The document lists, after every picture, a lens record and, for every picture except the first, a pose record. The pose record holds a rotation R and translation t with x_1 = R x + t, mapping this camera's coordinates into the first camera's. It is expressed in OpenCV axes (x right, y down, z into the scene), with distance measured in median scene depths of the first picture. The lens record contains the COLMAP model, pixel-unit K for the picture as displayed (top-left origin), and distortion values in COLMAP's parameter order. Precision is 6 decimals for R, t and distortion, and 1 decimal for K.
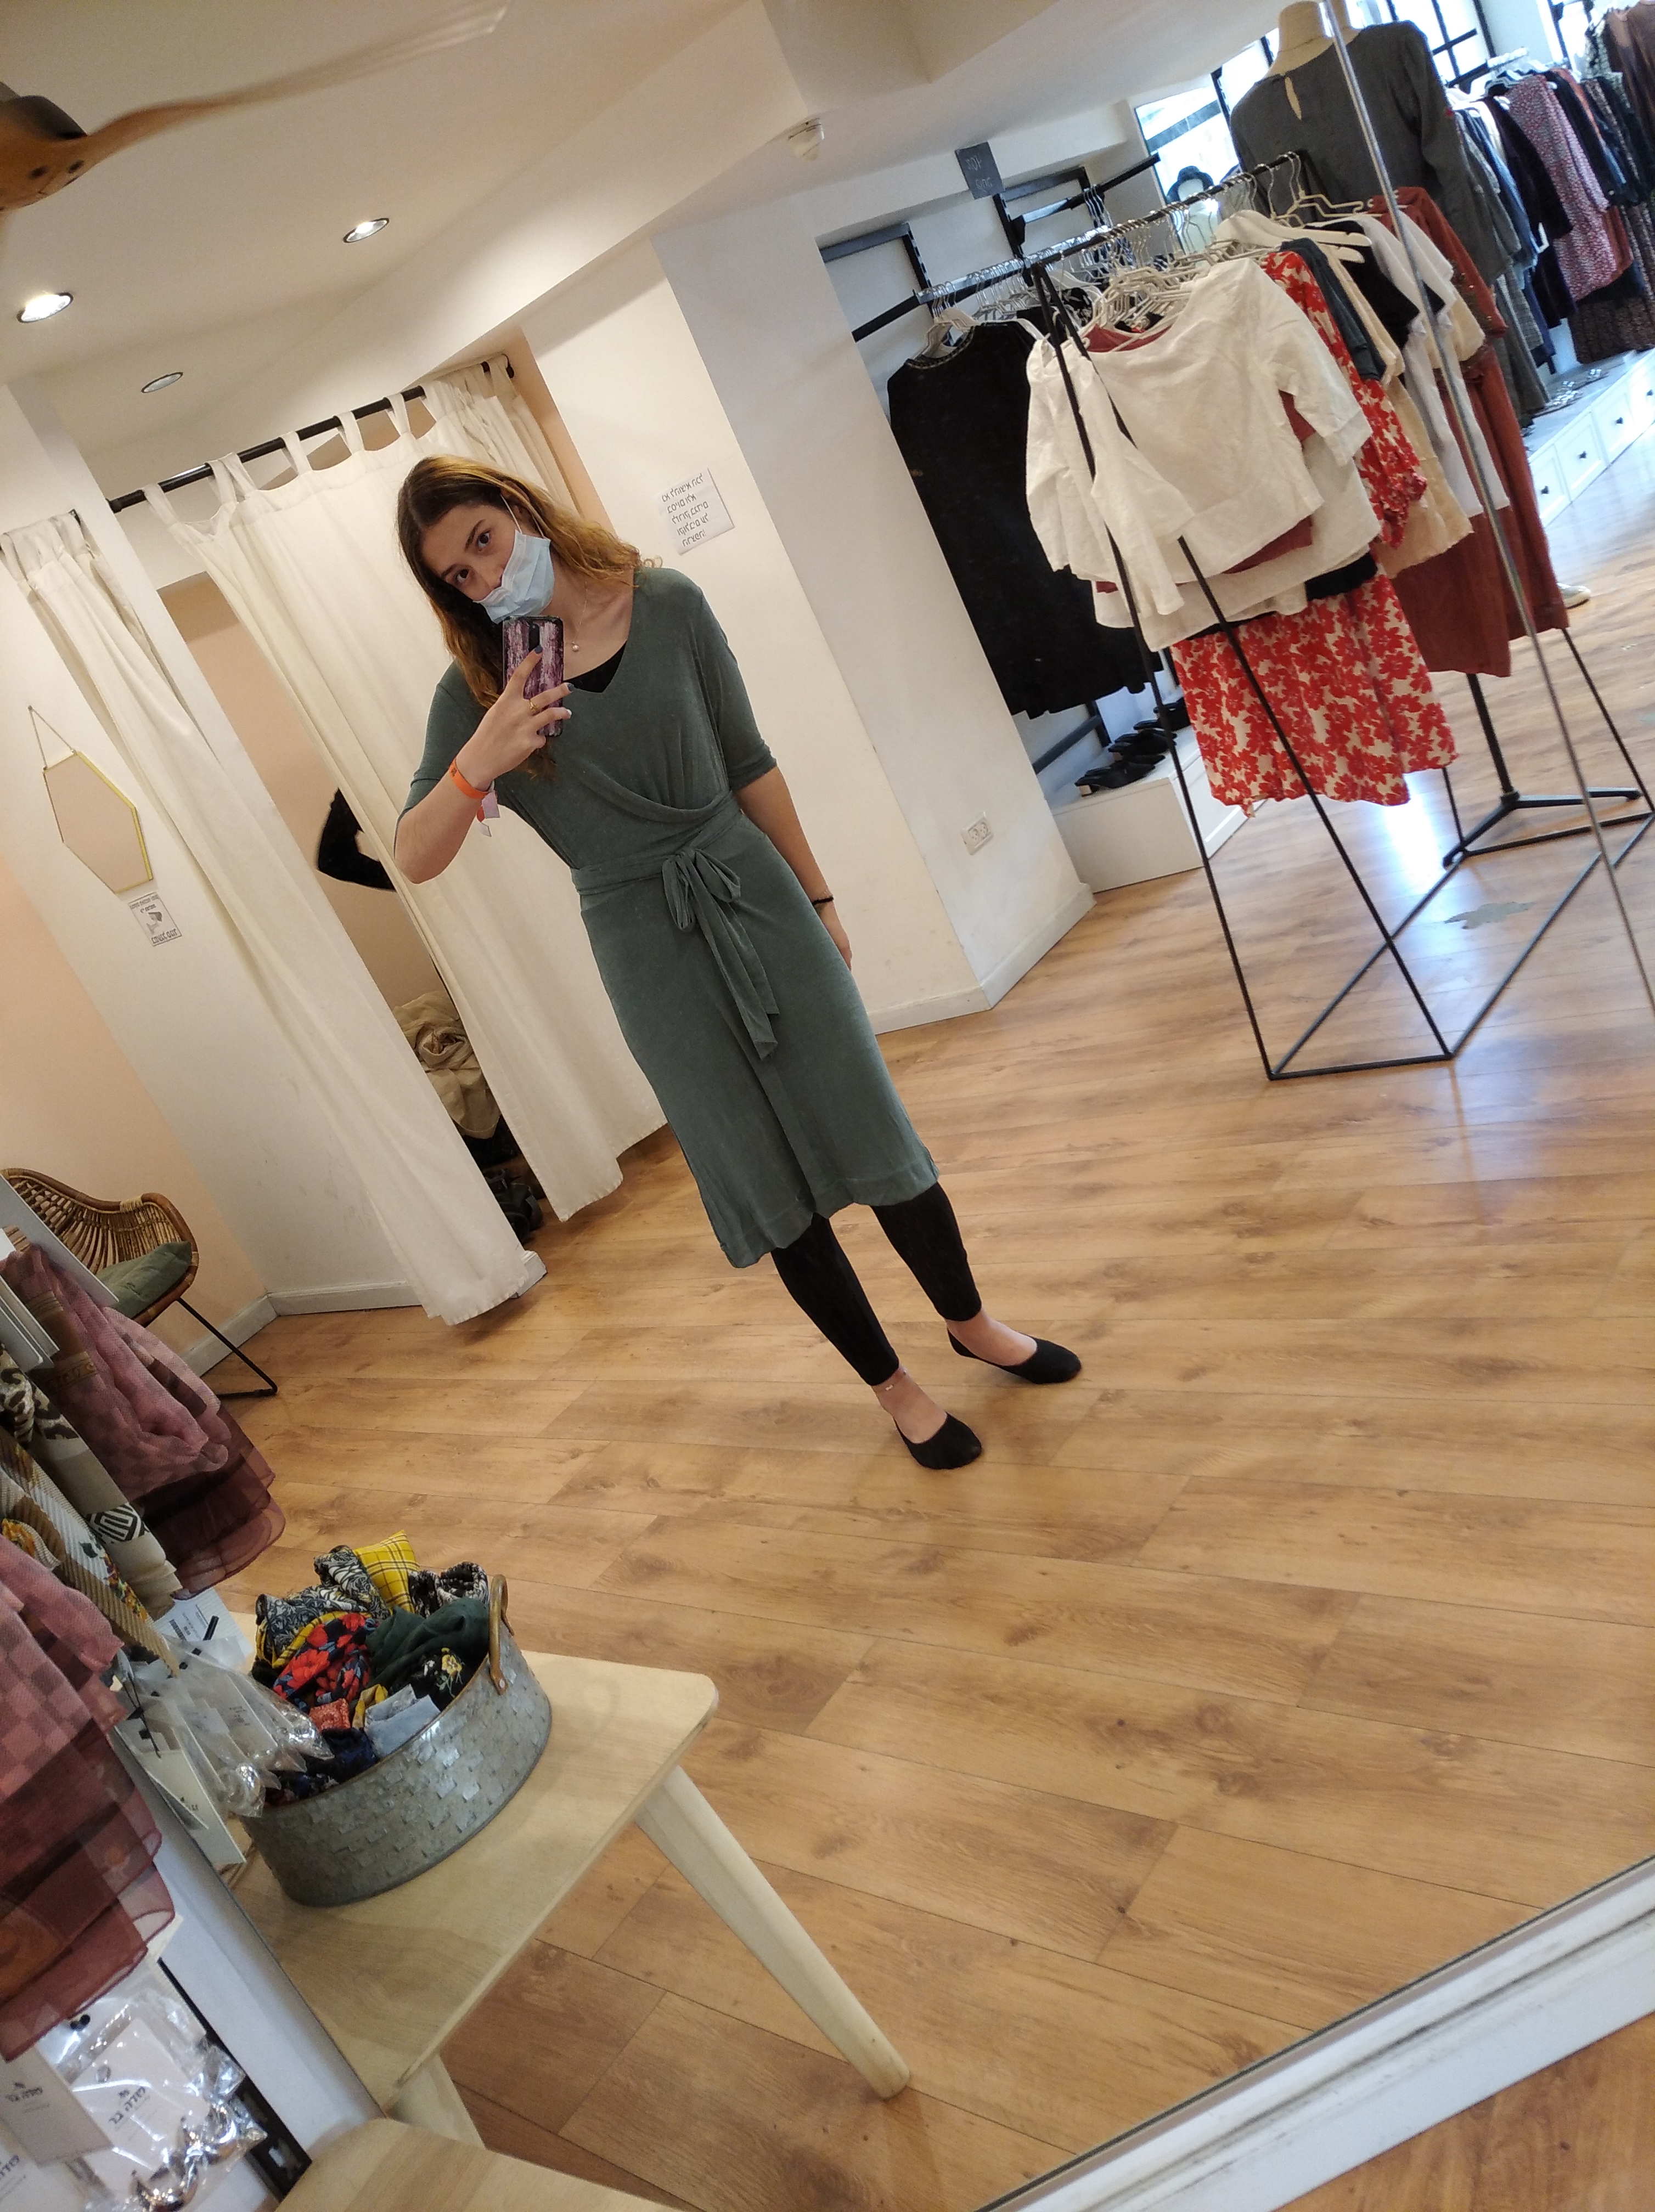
lens RADIAL K [[1758.3, 0, 838.6], [0, 1758.3, 1099.2], [0, 0, 1]] dist [0.055534, -0.098618]
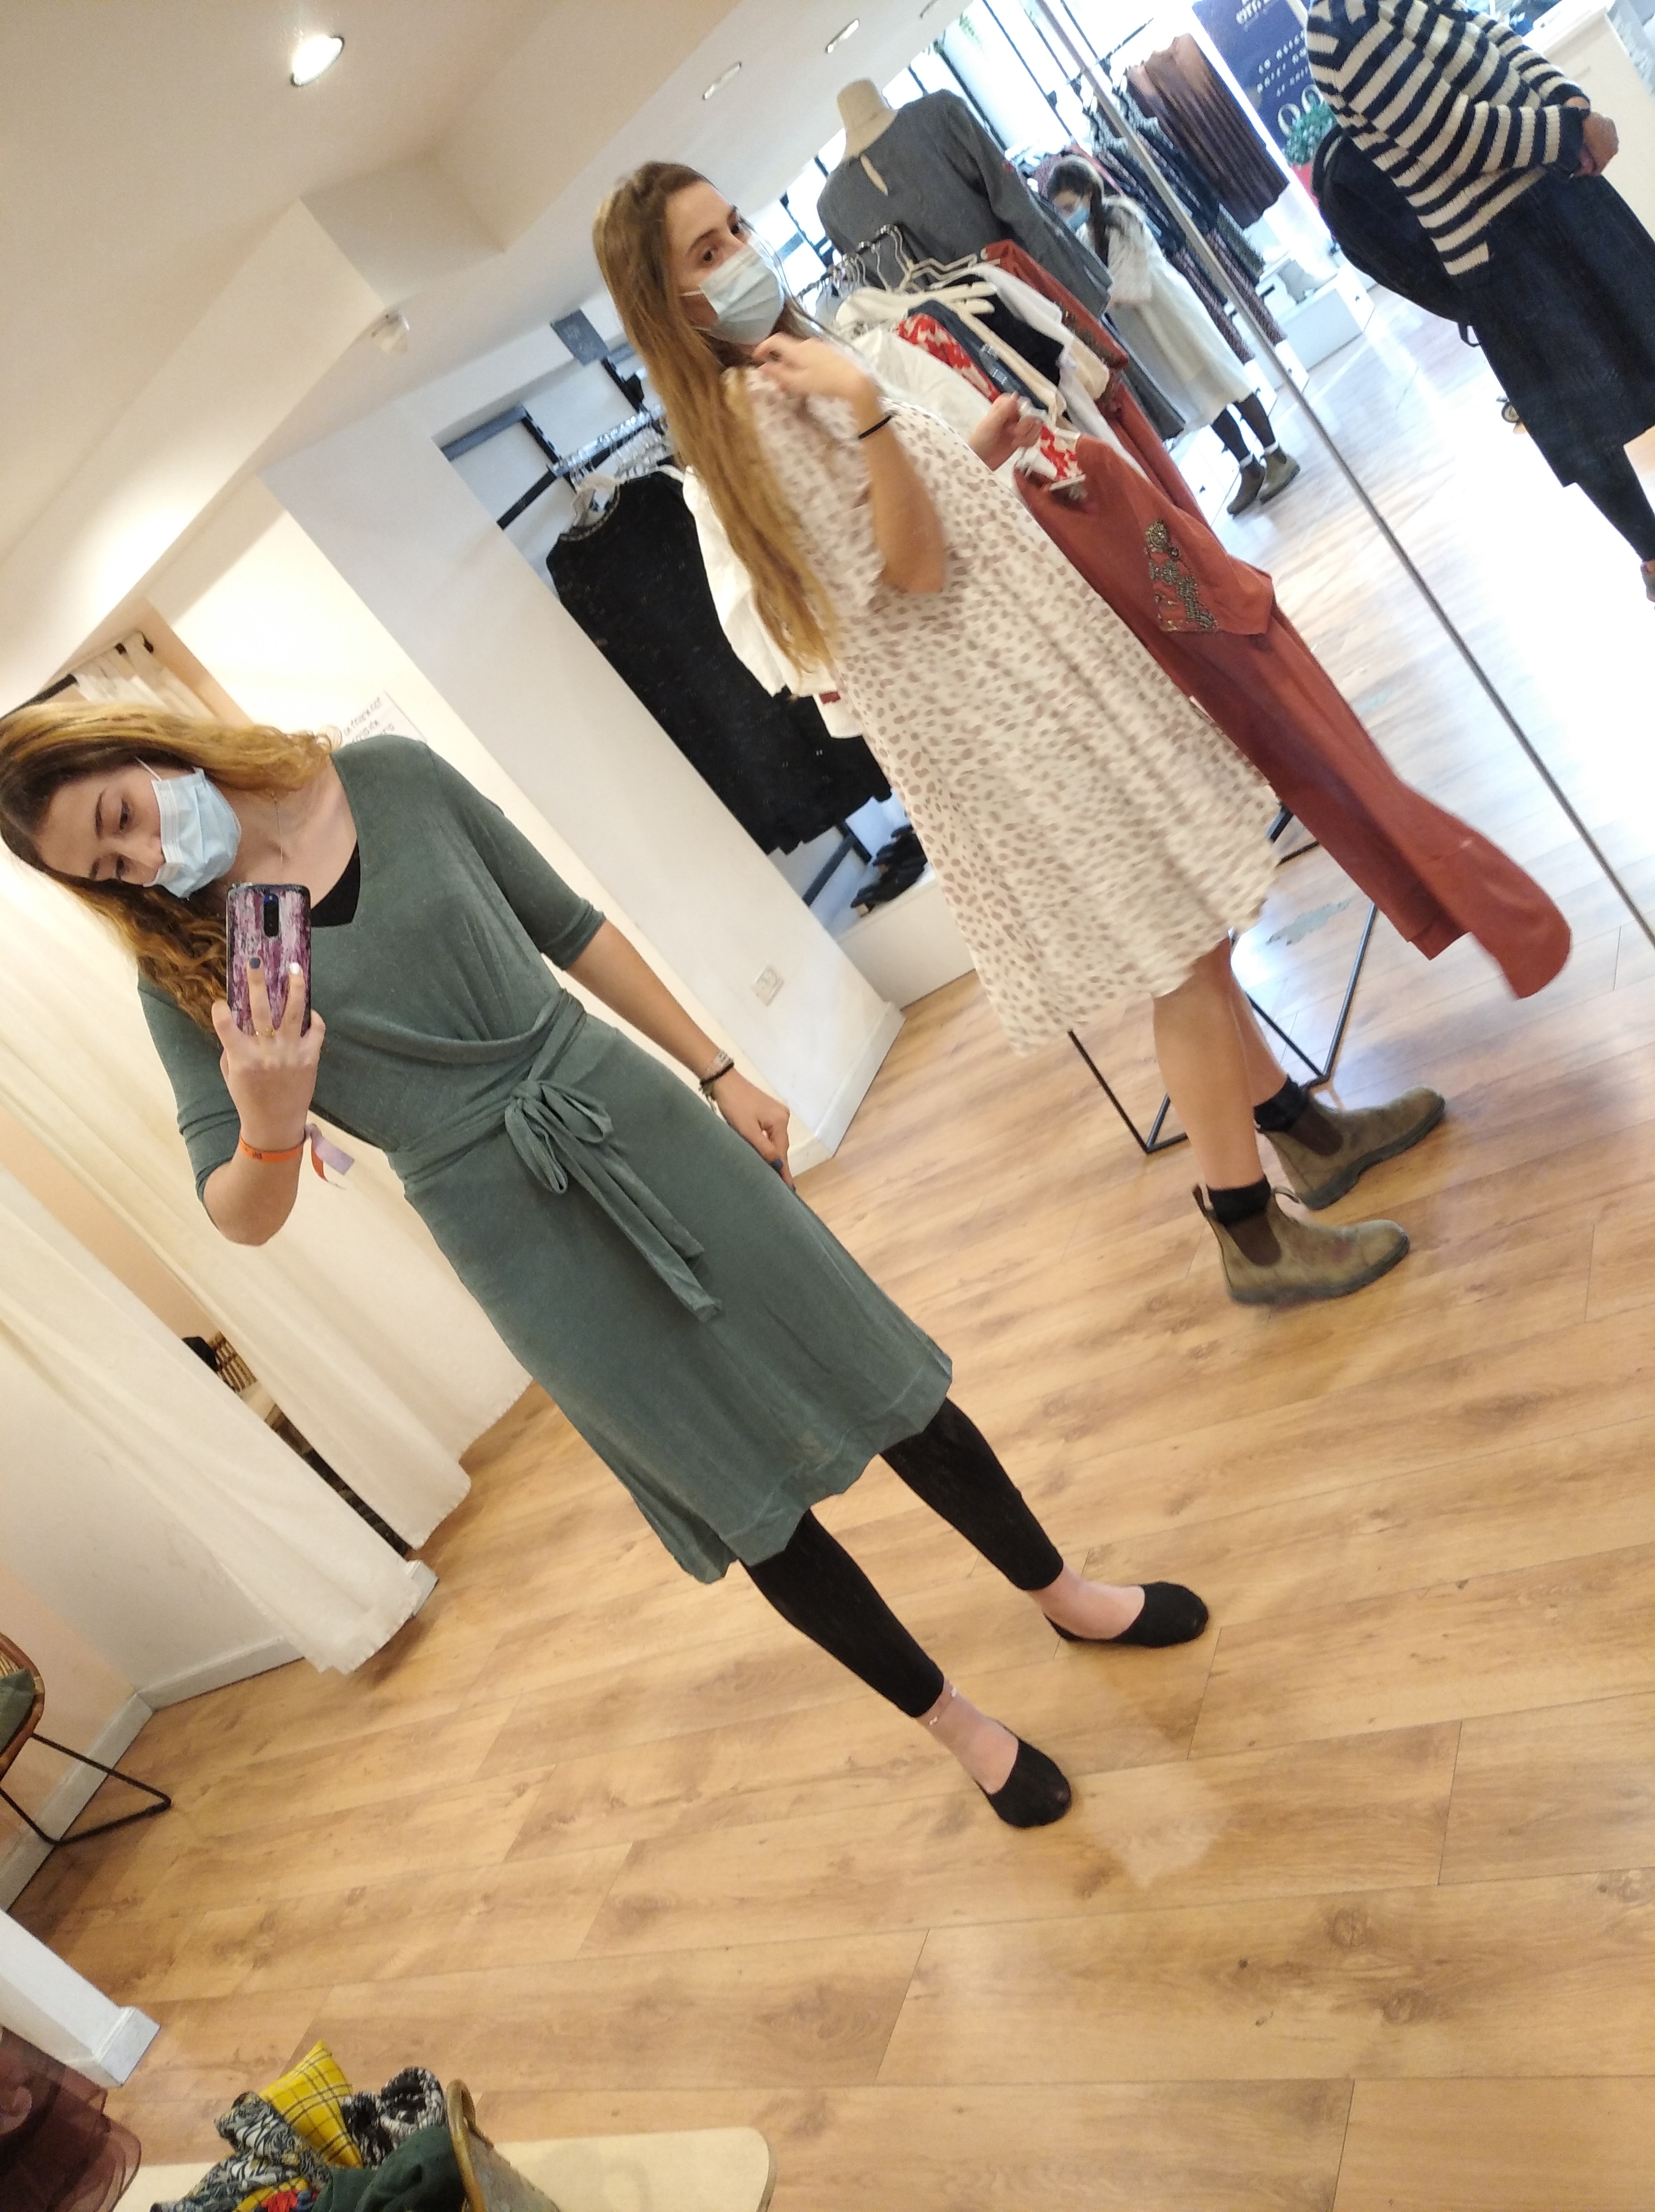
lens RADIAL K [[1758.3, 0, 838.6], [0, 1758.3, 1099.2], [0, 0, 1]] dist [0.055534, -0.098618]
pose [[0.957214, -0.269988, 0.104155, 0.000800], [0.277994, 0.957896, -0.071803, -0.018686], [-0.080383, 0.097685, 0.991966, 0.099561]]
